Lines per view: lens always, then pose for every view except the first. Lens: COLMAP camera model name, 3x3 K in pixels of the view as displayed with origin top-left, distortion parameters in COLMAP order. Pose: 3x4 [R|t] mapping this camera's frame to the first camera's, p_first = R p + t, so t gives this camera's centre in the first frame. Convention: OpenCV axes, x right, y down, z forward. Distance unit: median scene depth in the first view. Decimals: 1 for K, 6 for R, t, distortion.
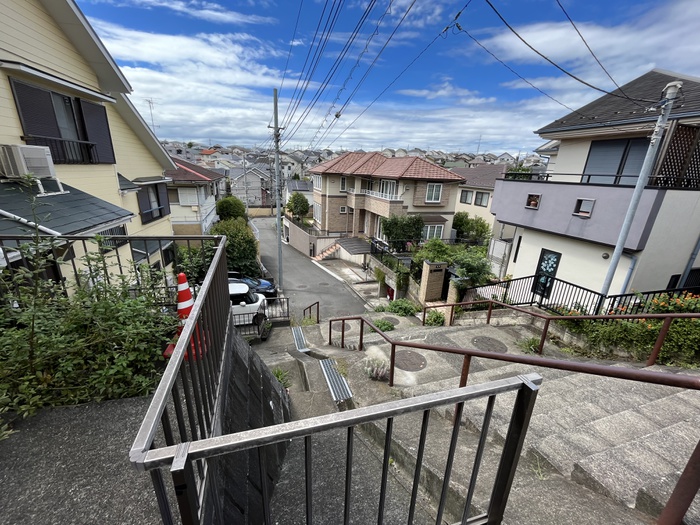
lens RADIAL K [[284.0, 0, 351.3], [0, 284.0, 262.5], [0, 0, 1]] dist [-0.003554, -0.000034]
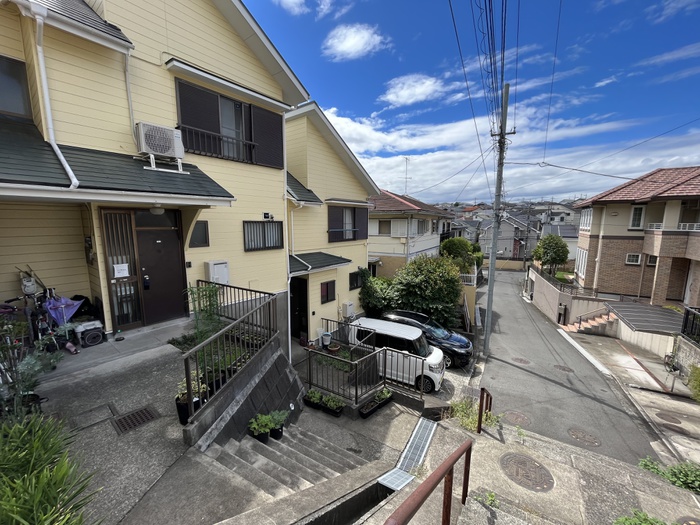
lens RADIAL K [[284.0, 0, 350.0], [0, 284.0, 263.9], [0, 0, 1]] dist [-0.003554, -0.000034]
pose [[0.656283, 0.065376, -0.751677, 0.030501], [-0.206978, 0.973621, -0.096031, 0.008504], [0.725571, 0.218604, 0.652502, 0.170064]]
